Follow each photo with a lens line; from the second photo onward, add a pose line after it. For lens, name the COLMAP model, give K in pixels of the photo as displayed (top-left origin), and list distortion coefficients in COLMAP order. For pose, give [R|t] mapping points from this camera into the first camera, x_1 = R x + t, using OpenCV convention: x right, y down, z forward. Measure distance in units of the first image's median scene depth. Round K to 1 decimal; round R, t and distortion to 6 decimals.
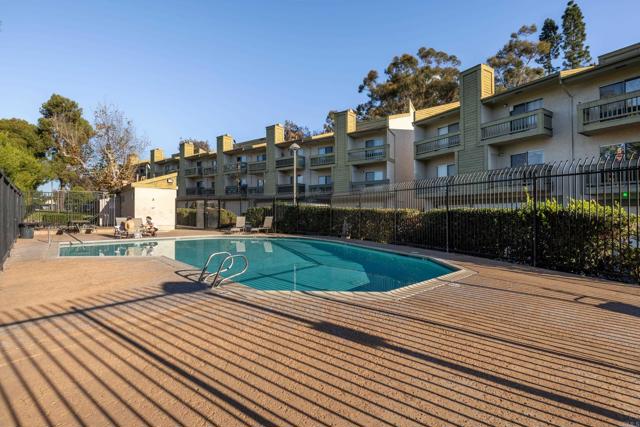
lens RADIAL K [[296.3, 0, 318.0], [0, 296.3, 211.4], [0, 0, 1]] dist [-0.003051, -0.001345]
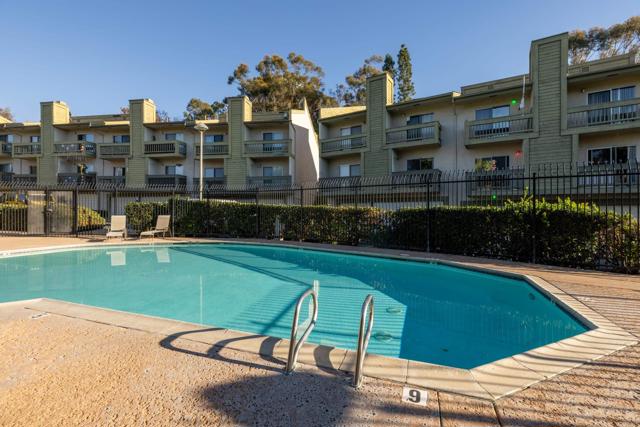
lens RADIAL K [[290.1, 0, 320.4], [0, 290.1, 211.9], [0, 0, 1]] dist [0.004343, -0.000362]
pose [[0.888104, 0.000356, 0.459643, -0.122018], [-0.005251, 0.999942, 0.009371, -0.000074], [-0.459613, -0.010736, 0.888054, 0.131250]]
